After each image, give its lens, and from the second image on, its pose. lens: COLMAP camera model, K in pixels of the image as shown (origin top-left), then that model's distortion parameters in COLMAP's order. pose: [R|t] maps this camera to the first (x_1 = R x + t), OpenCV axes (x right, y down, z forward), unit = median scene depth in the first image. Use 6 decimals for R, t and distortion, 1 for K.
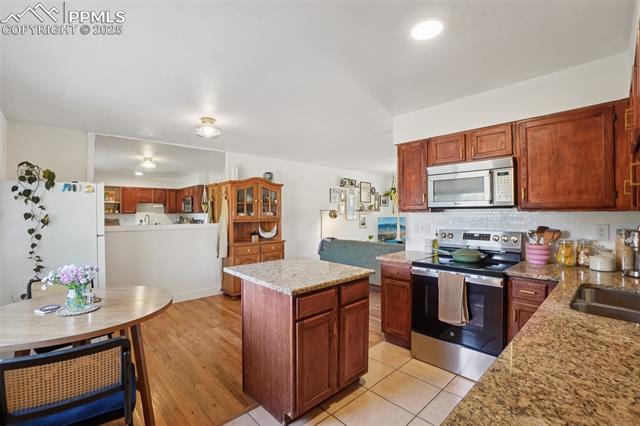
lens RADIAL K [[289.5, 0, 318.9], [0, 289.5, 213.4], [0, 0, 1]] dist [-0.039784, 0.006552]
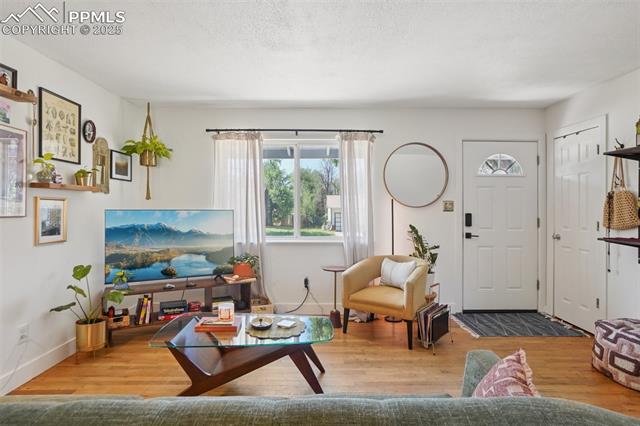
lens RADIAL K [[338.8, 0, 320.7], [0, 338.8, 209.2], [0, 0, 1]] dist [-0.037400, 0.014228]
pose [[0.683946, -0.000023, 0.729533, 0.263513], [0.001411, 0.999998, -0.001292, 0.042289], [-0.729531, 0.001913, 0.683945, 1.587782]]
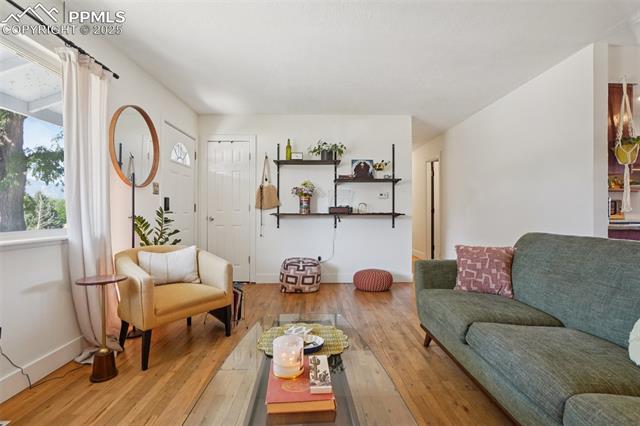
lens RADIAL K [[307.5, 0, 319.9], [0, 307.5, 209.6], [0, 0, 1]] dist [-0.033631, 0.002350]
pose [[-0.742314, 0.007788, 0.670007, 0.433187], [0.006656, 0.999969, -0.004249, 0.123137], [-0.670019, 0.001306, -0.742343, 2.668589]]
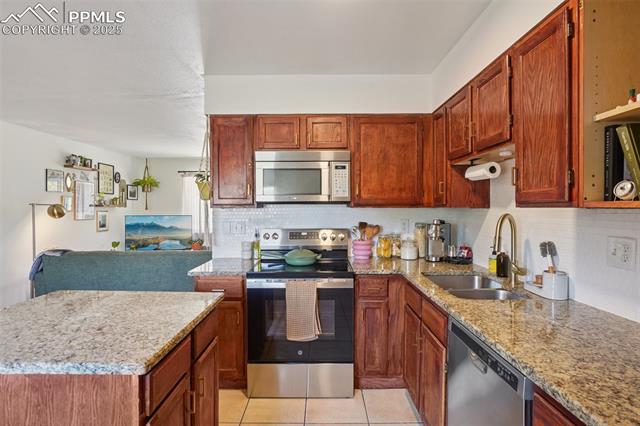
lens RADIAL K [[338.8, 0, 323.8], [0, 338.8, 212.2], [0, 0, 1]] dist [-0.037400, 0.014228]
pose [[0.681036, -0.003363, 0.732242, -0.191783], [-0.000622, 0.999986, 0.005170, 0.003266], [-0.732250, -0.003976, 0.681025, 0.249370]]
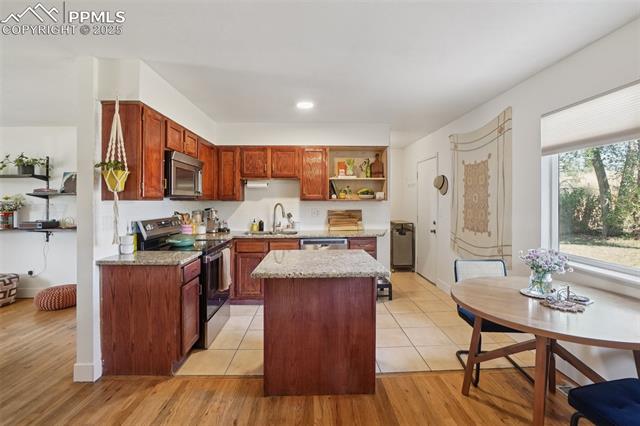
lens RADIAL K [[289.5, 0, 319.7], [0, 289.5, 204.8], [0, 0, 1]] dist [-0.039784, 0.006552]
pose [[-0.757345, 0.000578, 0.653015, -0.641060], [0.002934, 0.999993, 0.002518, 0.015869], [-0.653009, 0.003823, -0.757341, 1.520860]]
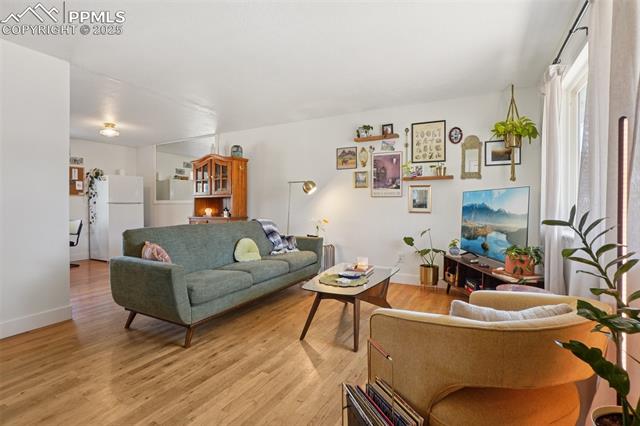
lens RADIAL K [[307.5, 0, 322.9], [0, 307.5, 216.4], [0, 0, 1]] dist [-0.033631, 0.002350]
pose [[0.337971, 0.025493, -0.940811, 1.749623], [-0.004660, 0.999666, 0.025414, 0.126320], [0.941145, -0.004205, 0.337977, 1.867394]]
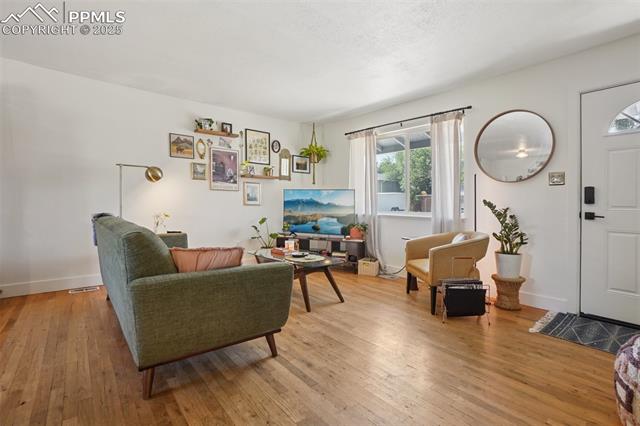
lens RADIAL K [[307.5, 0, 320.7], [0, 307.5, 206.5], [0, 0, 1]] dist [-0.033631, 0.002350]
pose [[0.997541, 0.014392, -0.068594, 0.986285], [-0.014005, 0.999883, 0.006117, 0.135767], [0.068674, -0.005141, 0.997626, 1.035759]]
